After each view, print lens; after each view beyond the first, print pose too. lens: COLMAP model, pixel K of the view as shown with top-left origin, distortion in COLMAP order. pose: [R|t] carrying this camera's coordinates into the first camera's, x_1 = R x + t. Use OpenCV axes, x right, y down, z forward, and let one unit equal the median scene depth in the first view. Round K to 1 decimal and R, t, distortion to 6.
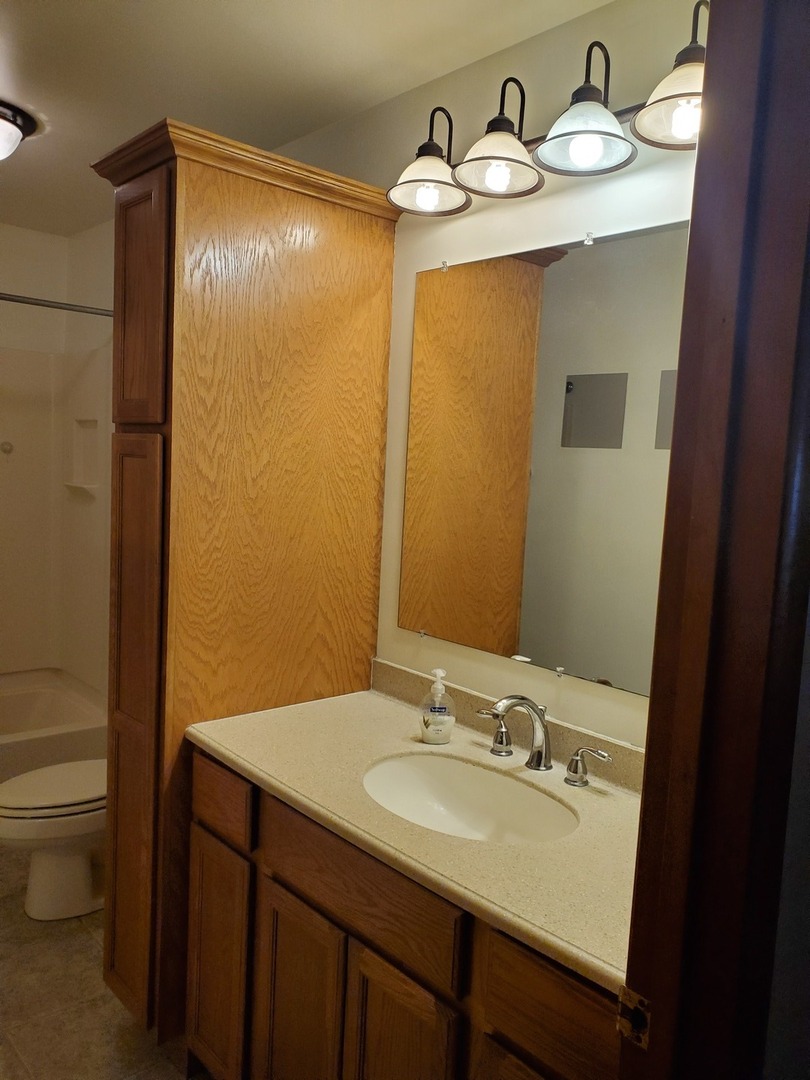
lens RADIAL K [[841.7, 0, 405.0], [0, 841.7, 540.0], [0, 0, 1]] dist [-0.007225, 0.036323]
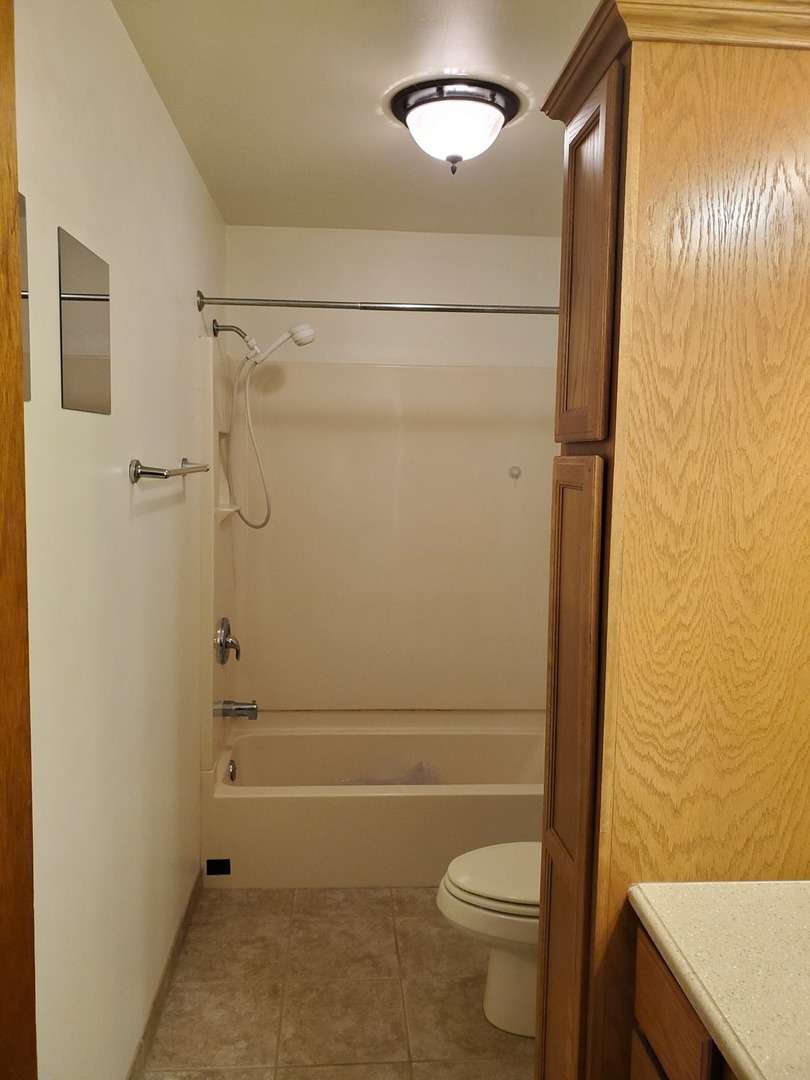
lens RADIAL K [[841.7, 0, 405.0], [0, 841.7, 540.0], [0, 0, 1]] dist [-0.007225, 0.036323]
pose [[0.795839, 0.019980, -0.605179, 0.000145], [-0.030210, 0.999521, -0.006727, -0.045902], [0.604755, 0.023636, 0.796061, 0.344732]]
